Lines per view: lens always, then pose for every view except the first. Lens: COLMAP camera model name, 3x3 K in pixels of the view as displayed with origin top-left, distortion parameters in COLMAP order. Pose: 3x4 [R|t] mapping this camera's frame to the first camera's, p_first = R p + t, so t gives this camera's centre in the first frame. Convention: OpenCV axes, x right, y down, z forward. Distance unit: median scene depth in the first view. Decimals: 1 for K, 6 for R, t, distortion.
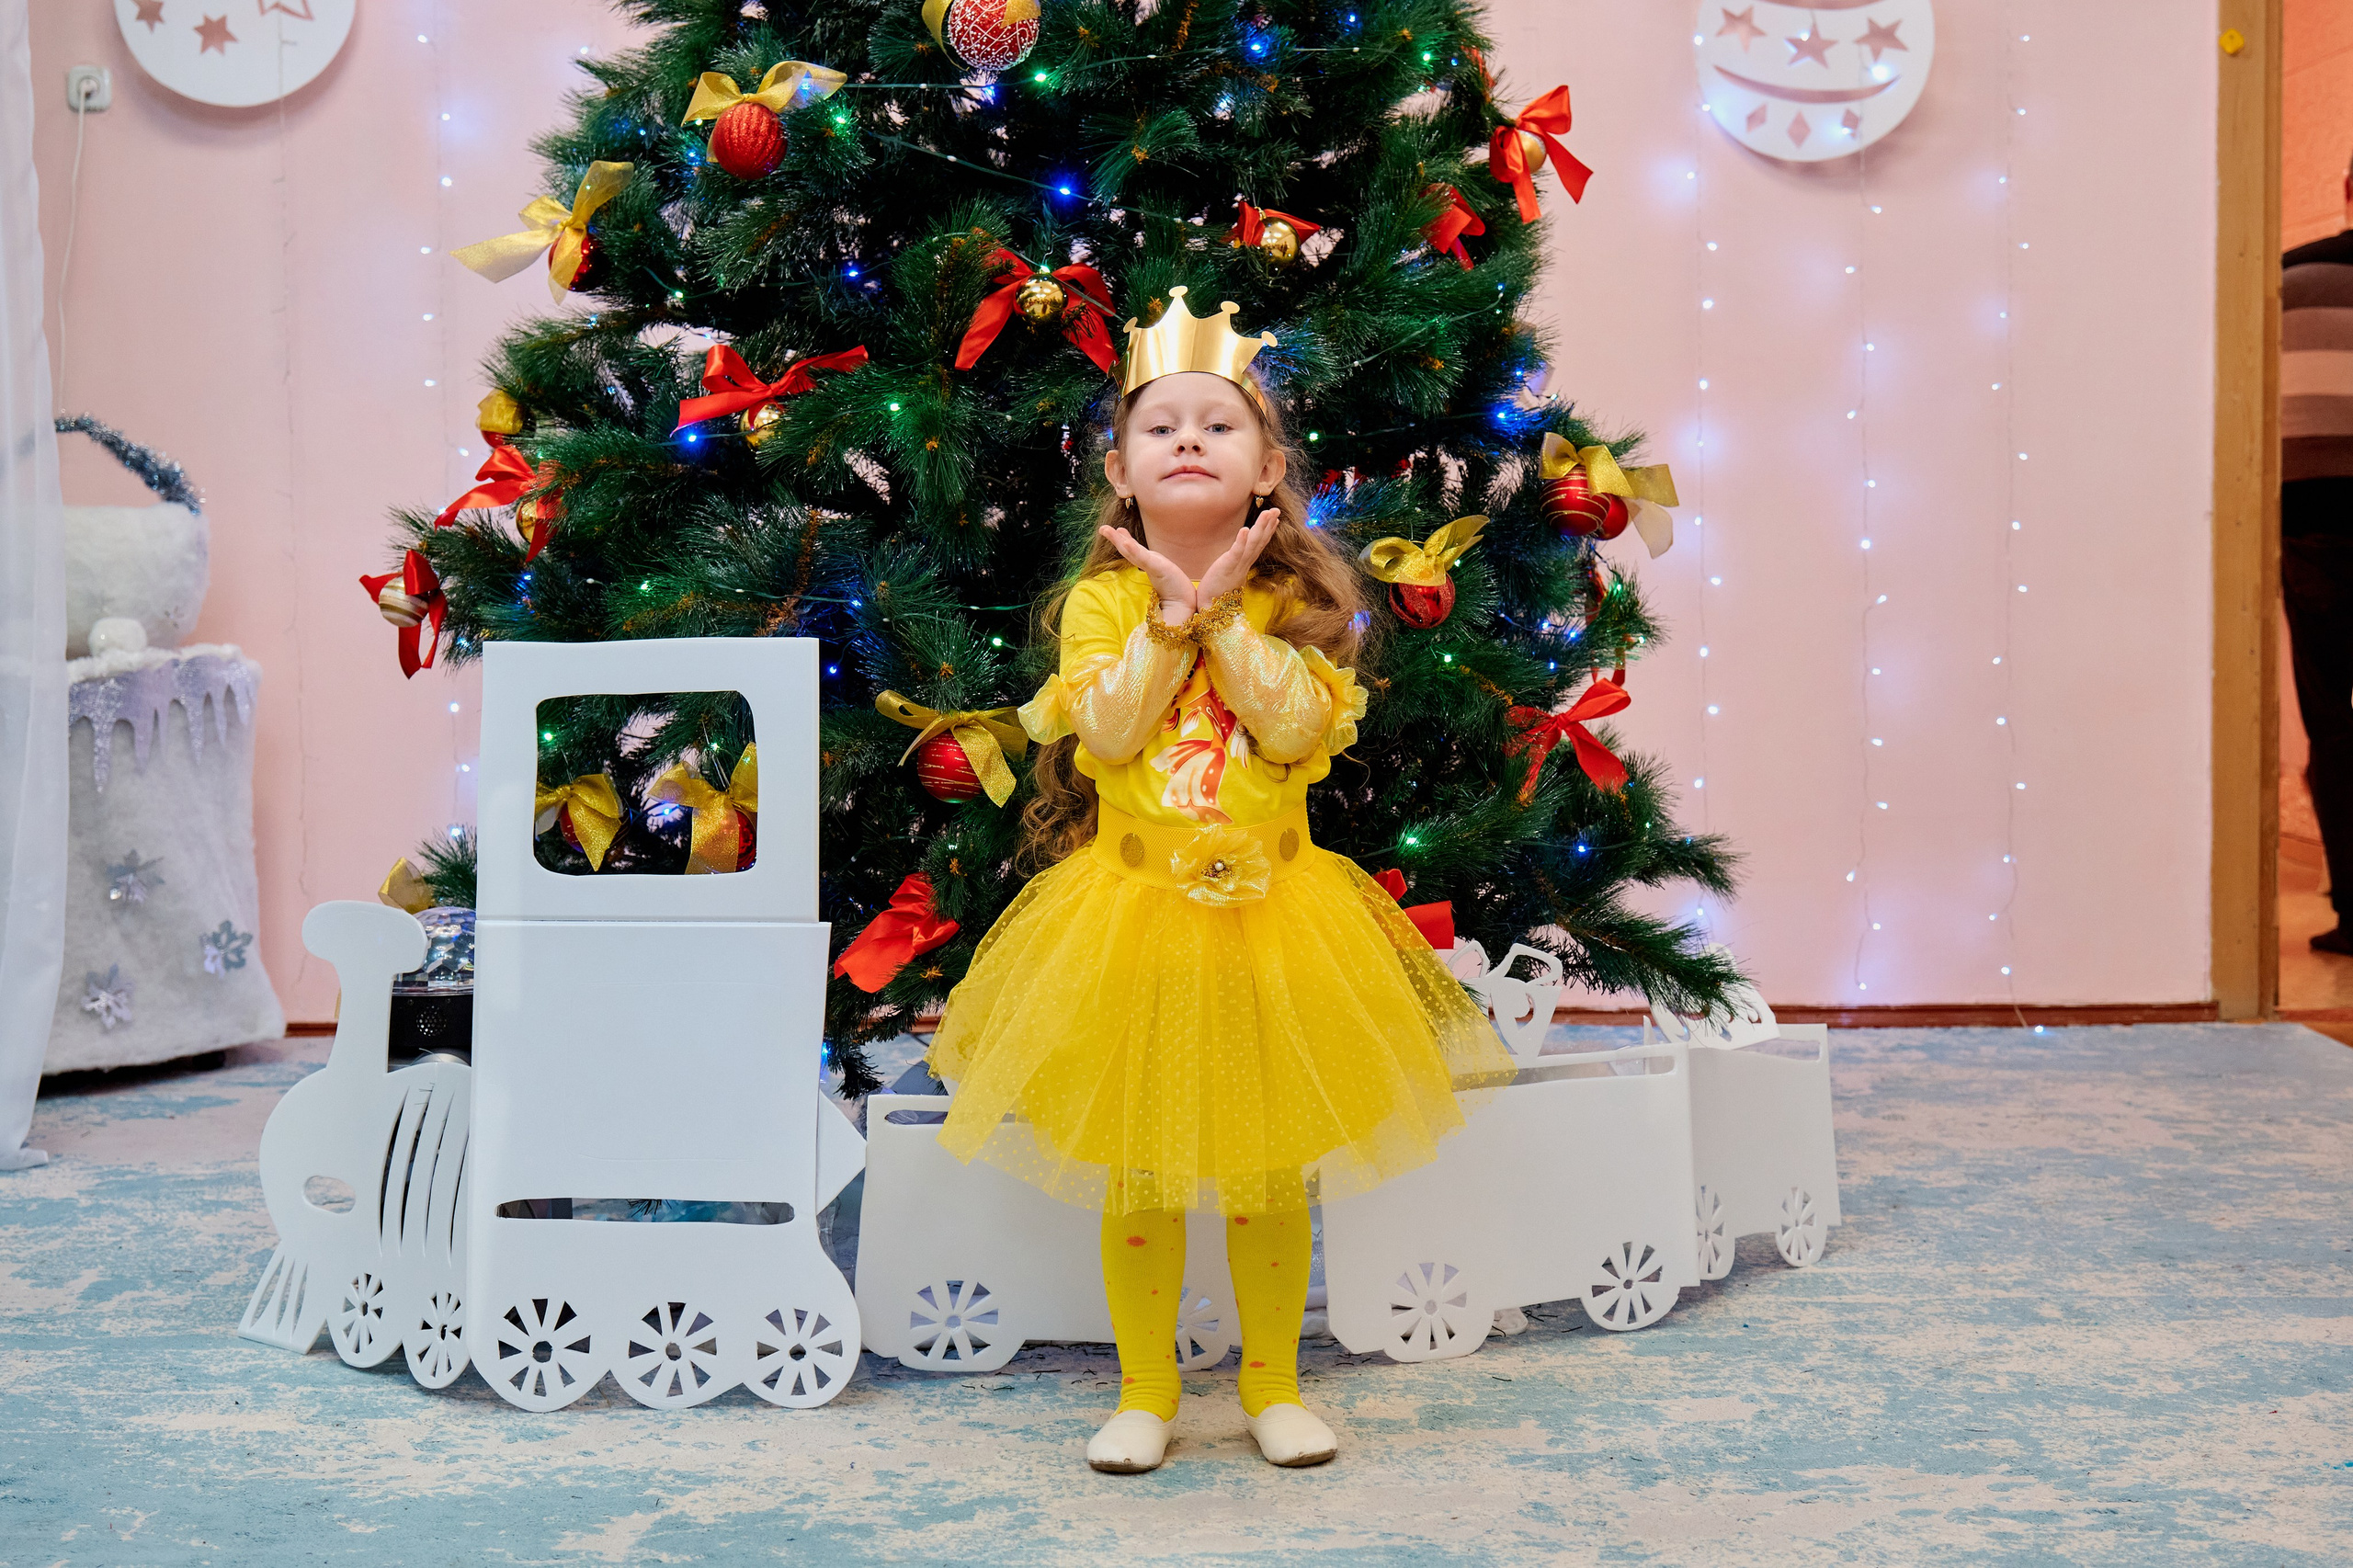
lens RADIAL K [[3131.1, 0, 1234.2], [0, 3131.1, 775.1], [0, 0, 1]] dist [-0.000996, 0.000000]
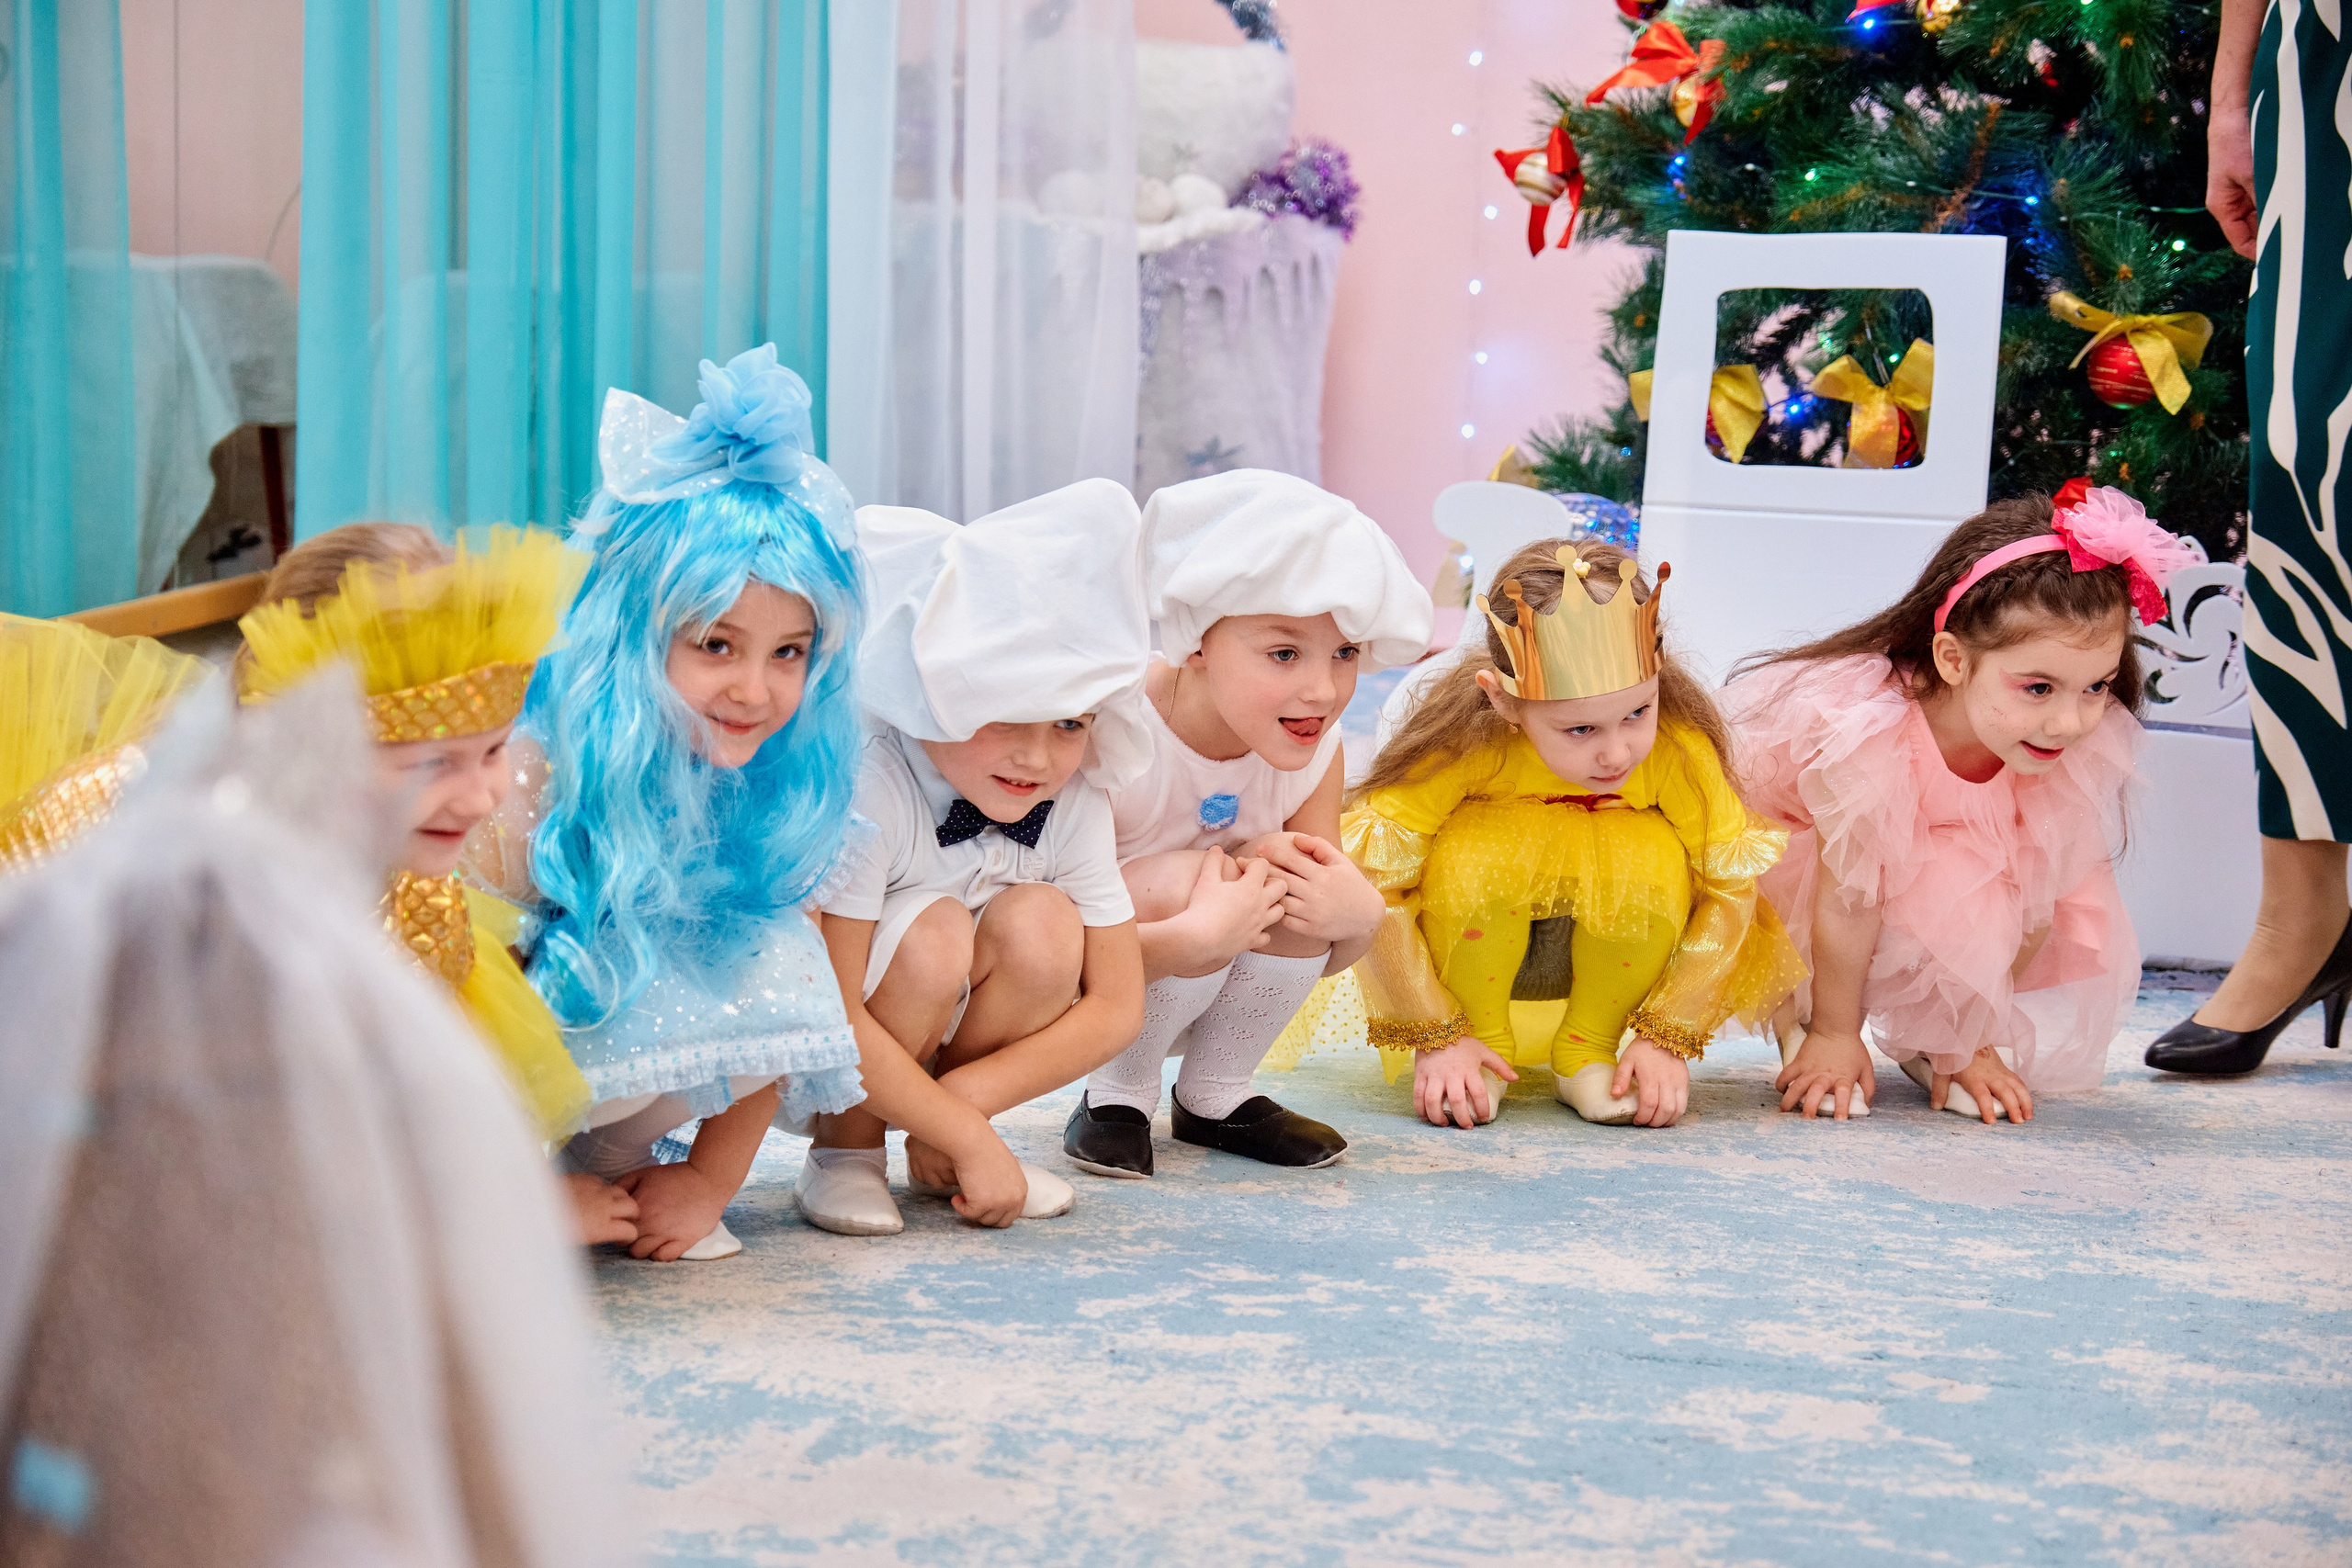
lens RADIAL K [[5115.0, 0, 1160.7], [0, 5115.0, 785.7], [0, 0, 1]] dist [0.102048, 0.000000]
pose [[0.974186, 0.061722, -0.217146, -0.025136], [-0.046098, 0.996019, 0.076301, 0.016973], [0.220991, -0.064322, 0.973152, -0.617686]]
